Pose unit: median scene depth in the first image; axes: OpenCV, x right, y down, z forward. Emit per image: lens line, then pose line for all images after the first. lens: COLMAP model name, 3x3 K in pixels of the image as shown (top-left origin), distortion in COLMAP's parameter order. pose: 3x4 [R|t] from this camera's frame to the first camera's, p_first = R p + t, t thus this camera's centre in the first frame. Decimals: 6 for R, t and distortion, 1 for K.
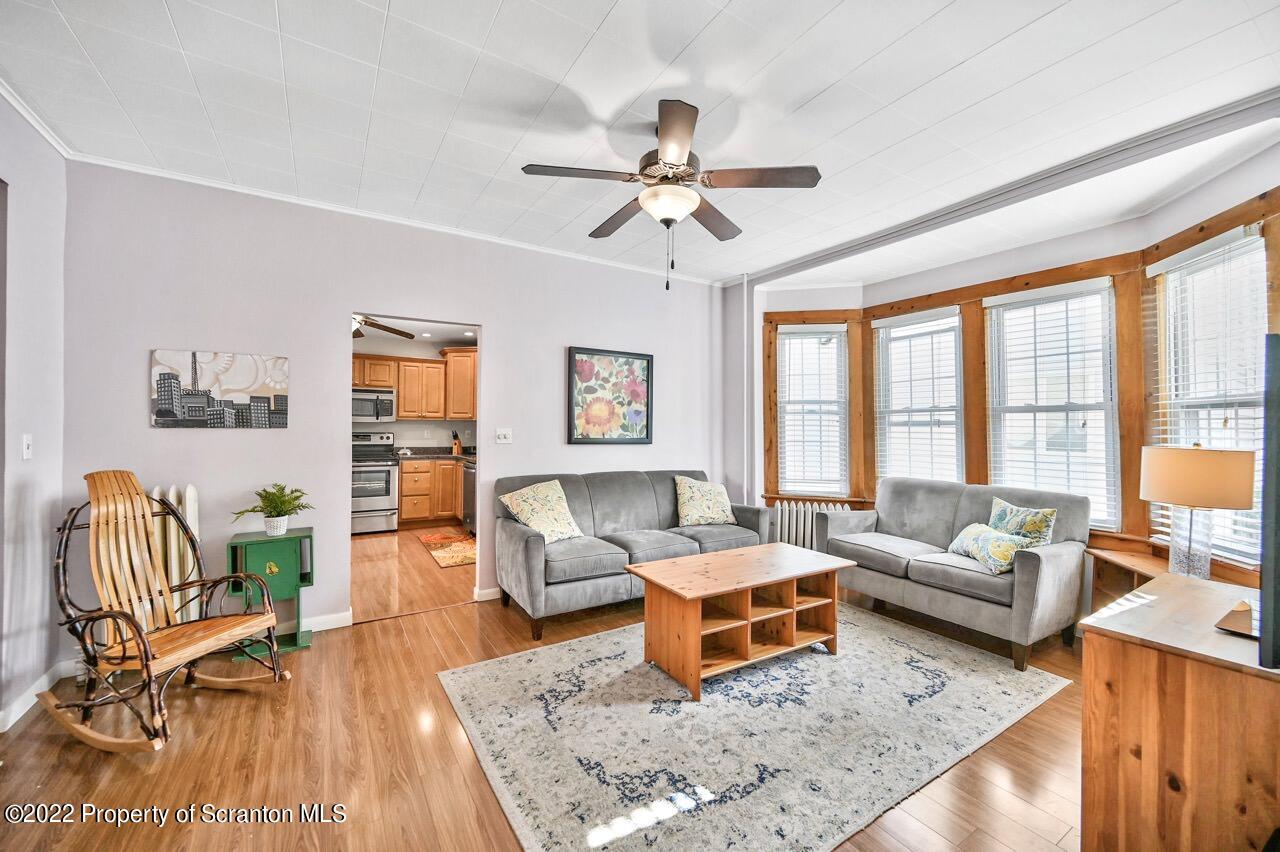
lens RADIAL K [[504.9, 0, 642.7], [0, 504.9, 426.5], [0, 0, 1]] dist [-0.002615, -0.000479]
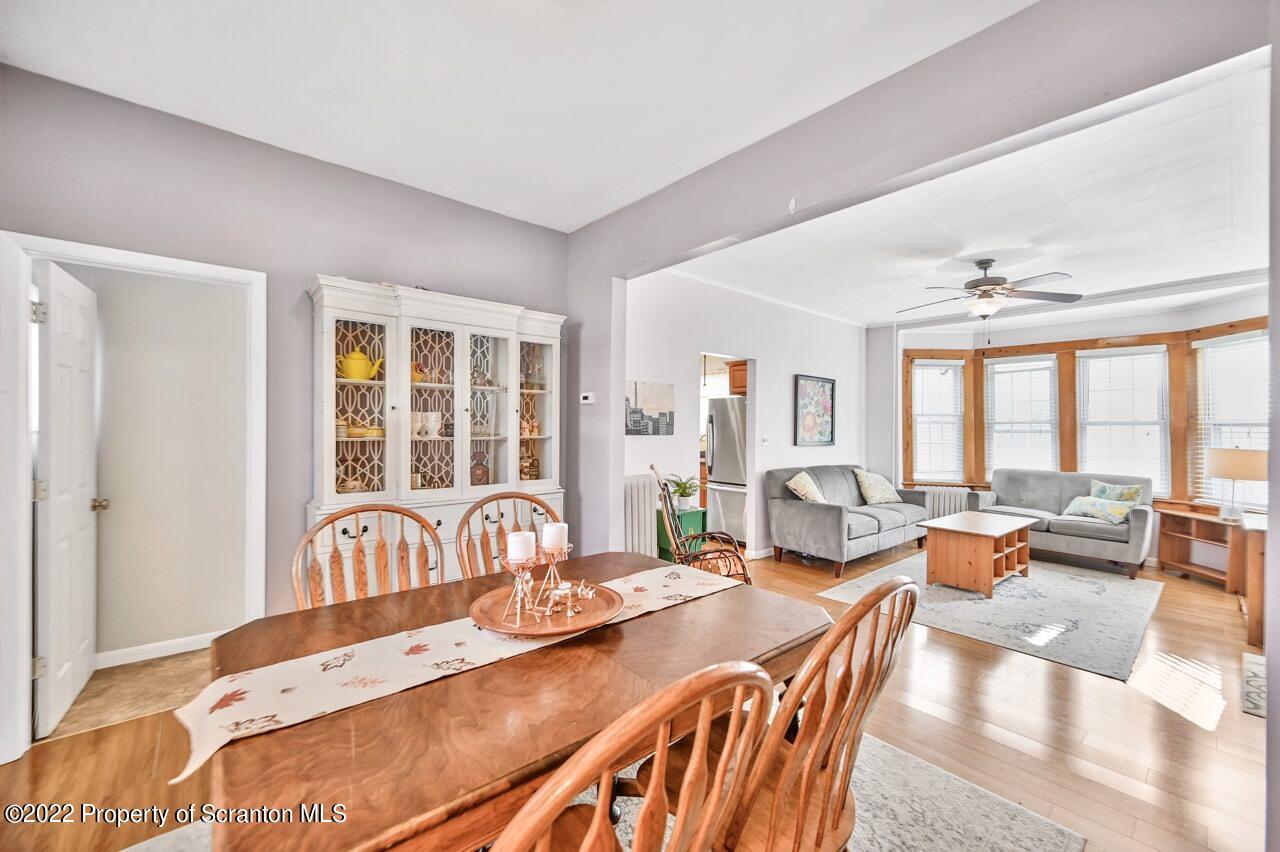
lens RADIAL K [[504.9, 0, 641.1], [0, 504.9, 427.3], [0, 0, 1]] dist [-0.002615, -0.000479]
pose [[0.989887, 0.004973, 0.141774, -0.836571], [-0.005528, 0.999979, 0.003522, -0.019010], [-0.141753, -0.004270, 0.989893, -0.326003]]
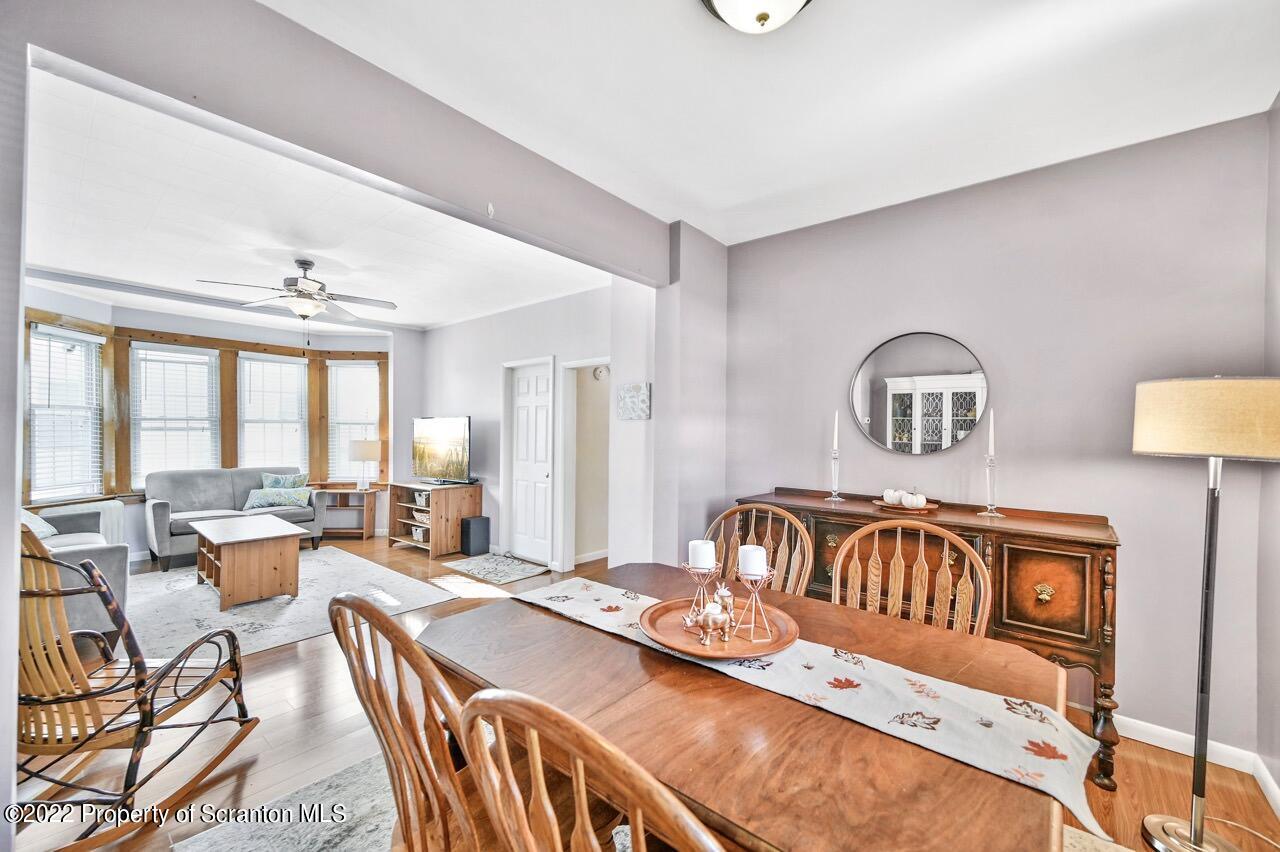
lens RADIAL K [[504.9, 0, 640.4], [0, 504.9, 426.1], [0, 0, 1]] dist [-0.002615, -0.000479]
pose [[-0.306828, -0.000621, 0.951765, -1.210659], [-0.010325, 0.999943, -0.002676, -0.024866], [-0.951709, -0.010648, -0.306817, 0.271646]]
